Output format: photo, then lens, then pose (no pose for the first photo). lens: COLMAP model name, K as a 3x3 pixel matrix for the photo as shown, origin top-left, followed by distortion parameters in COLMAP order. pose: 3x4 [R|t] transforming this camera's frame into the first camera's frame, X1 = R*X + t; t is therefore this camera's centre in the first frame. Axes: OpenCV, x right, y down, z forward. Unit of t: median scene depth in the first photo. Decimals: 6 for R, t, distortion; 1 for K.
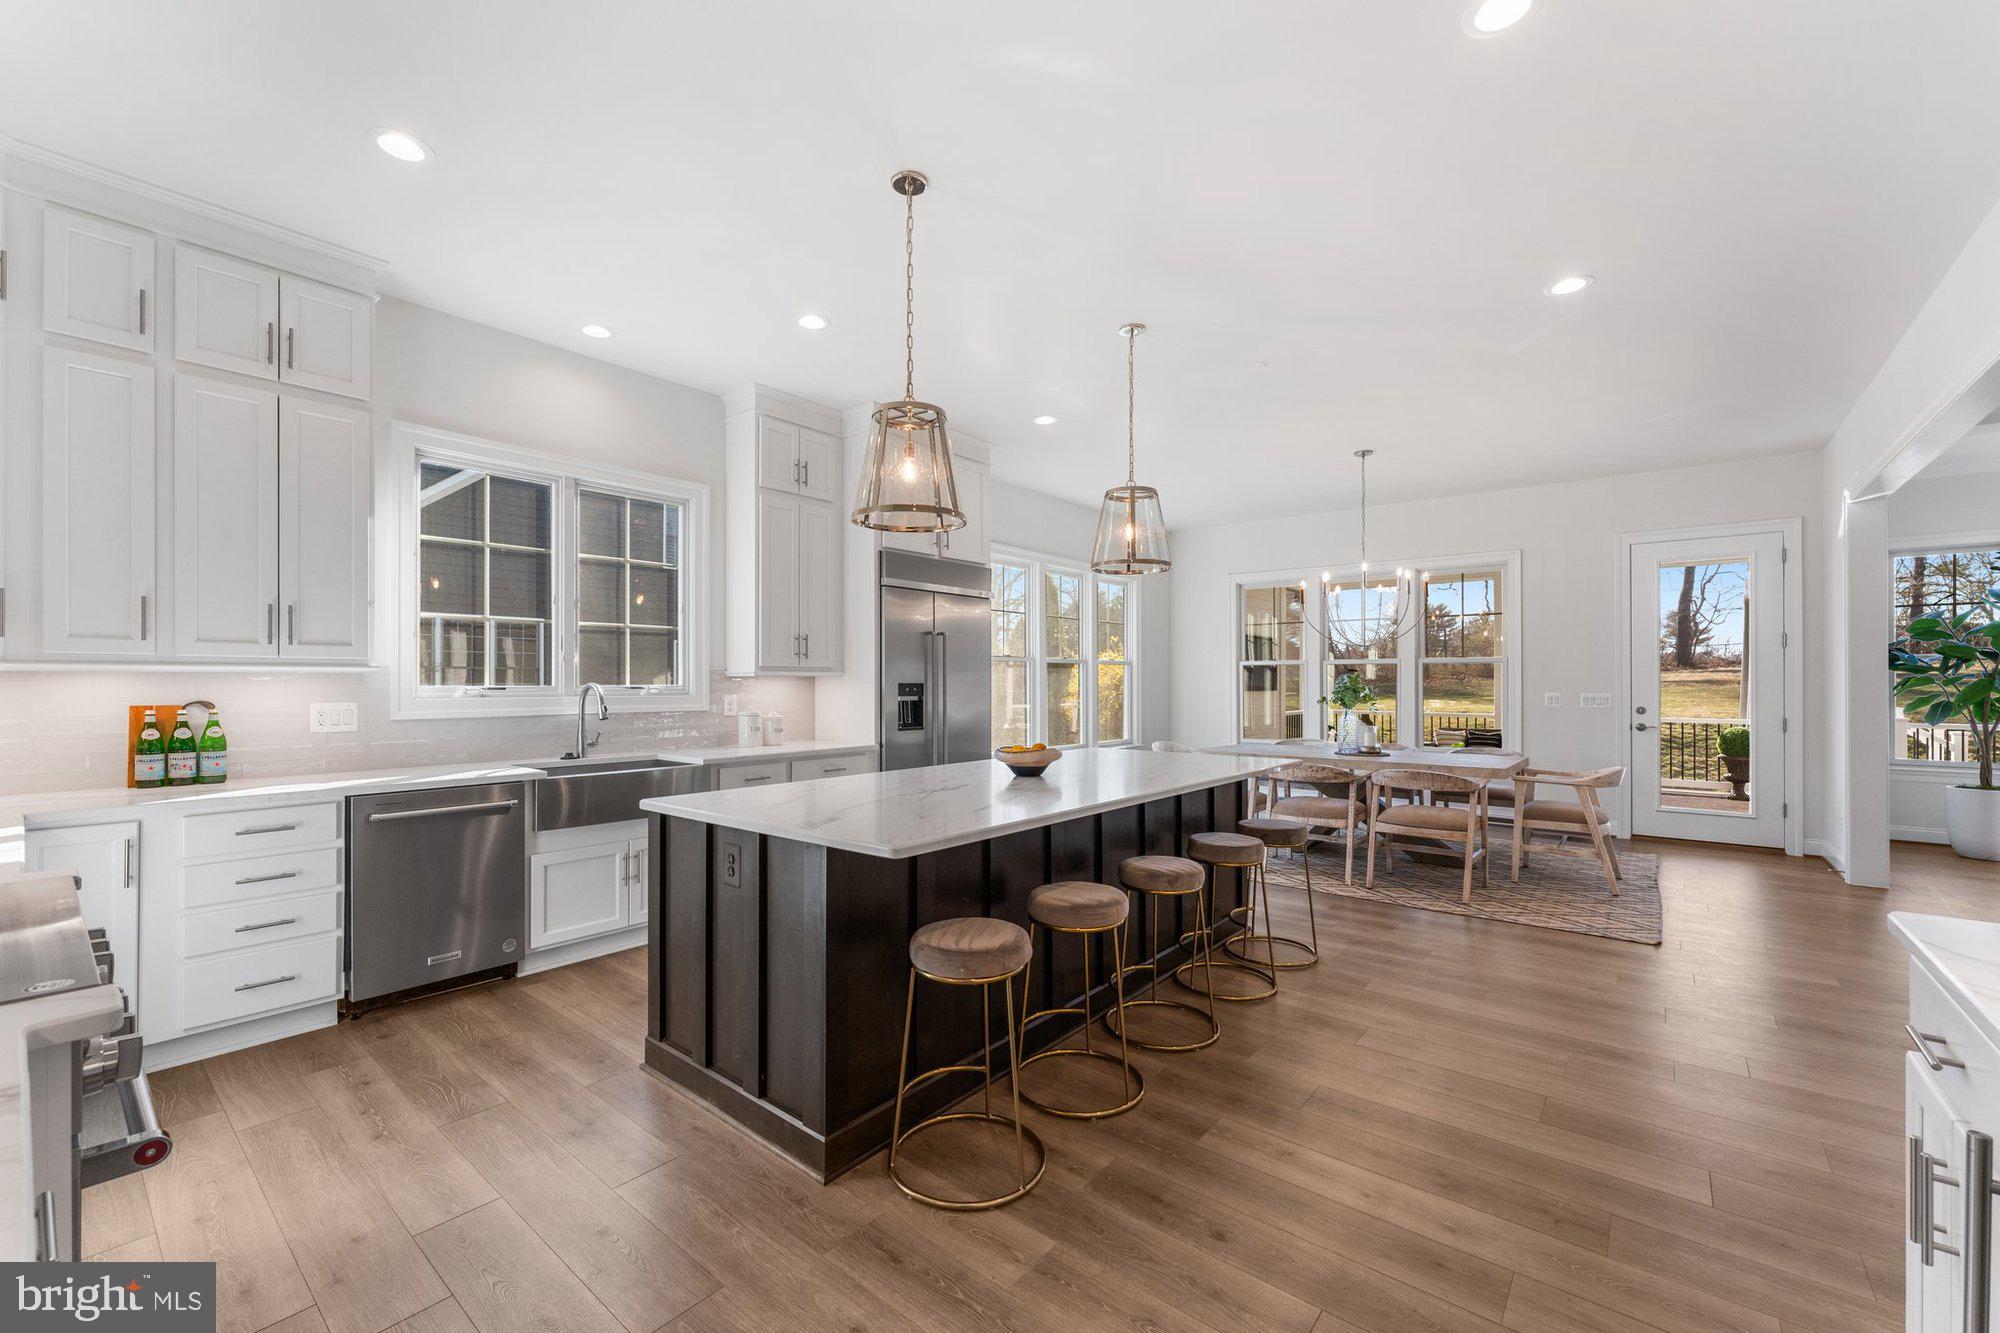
lens RADIAL K [[810.4, 0, 994.0], [0, 810.4, 674.1], [0, 0, 1]] dist [-0.000189, 0.000798]
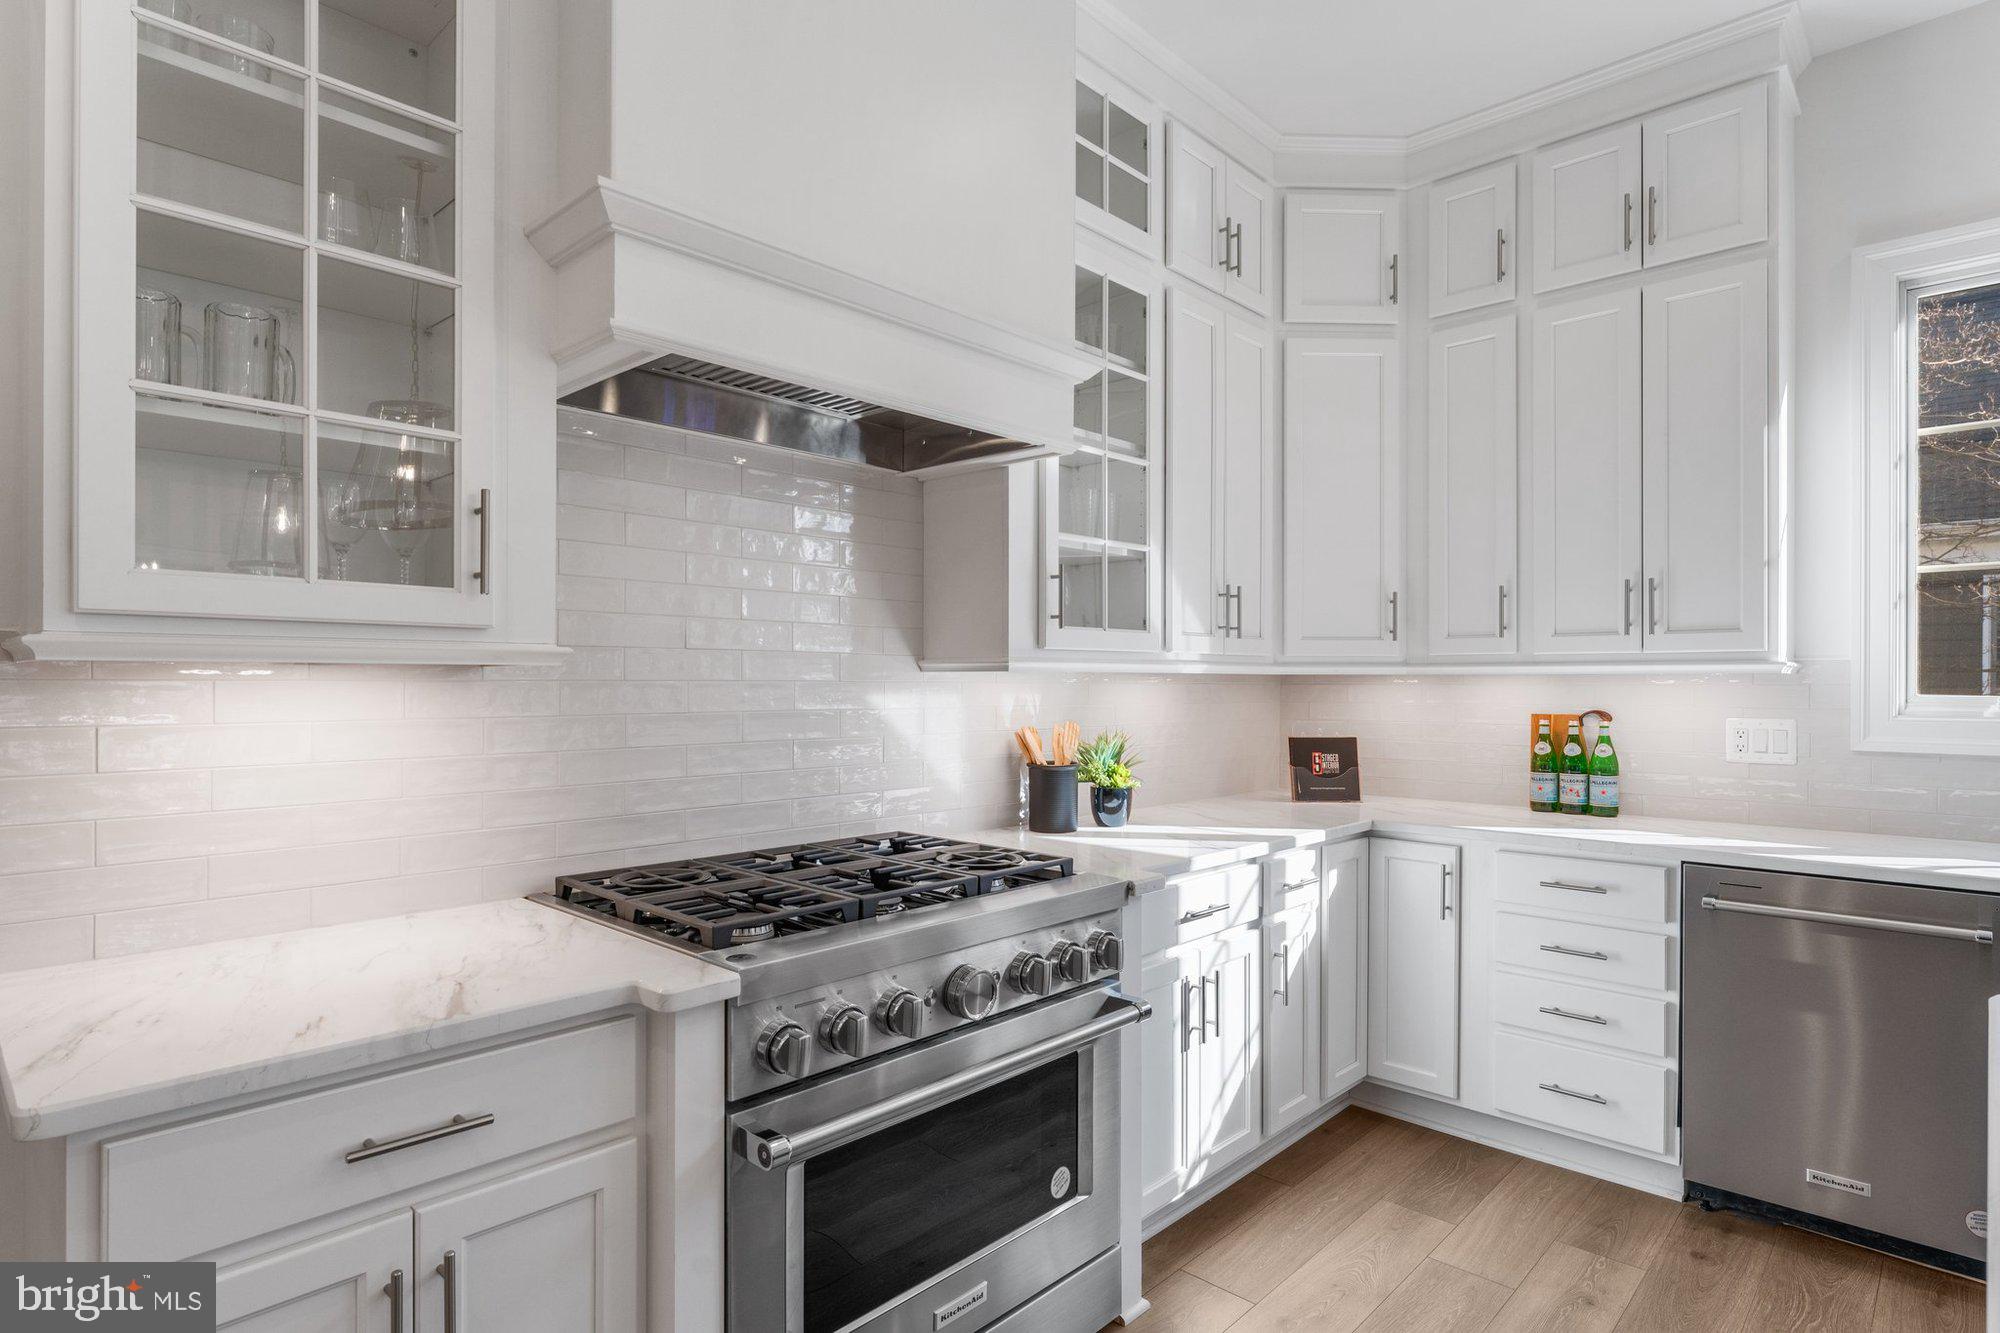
lens RADIAL K [[1050.5, 0, 994.4], [0, 1050.5, 681.0], [0, 0, 1]] dist [-0.001149, 0.000577]
pose [[-0.067034, -0.001900, -0.997749, 0.085877], [0.005214, 0.999984, -0.002254, 0.003587], [0.997737, -0.005353, -0.067023, 0.490842]]
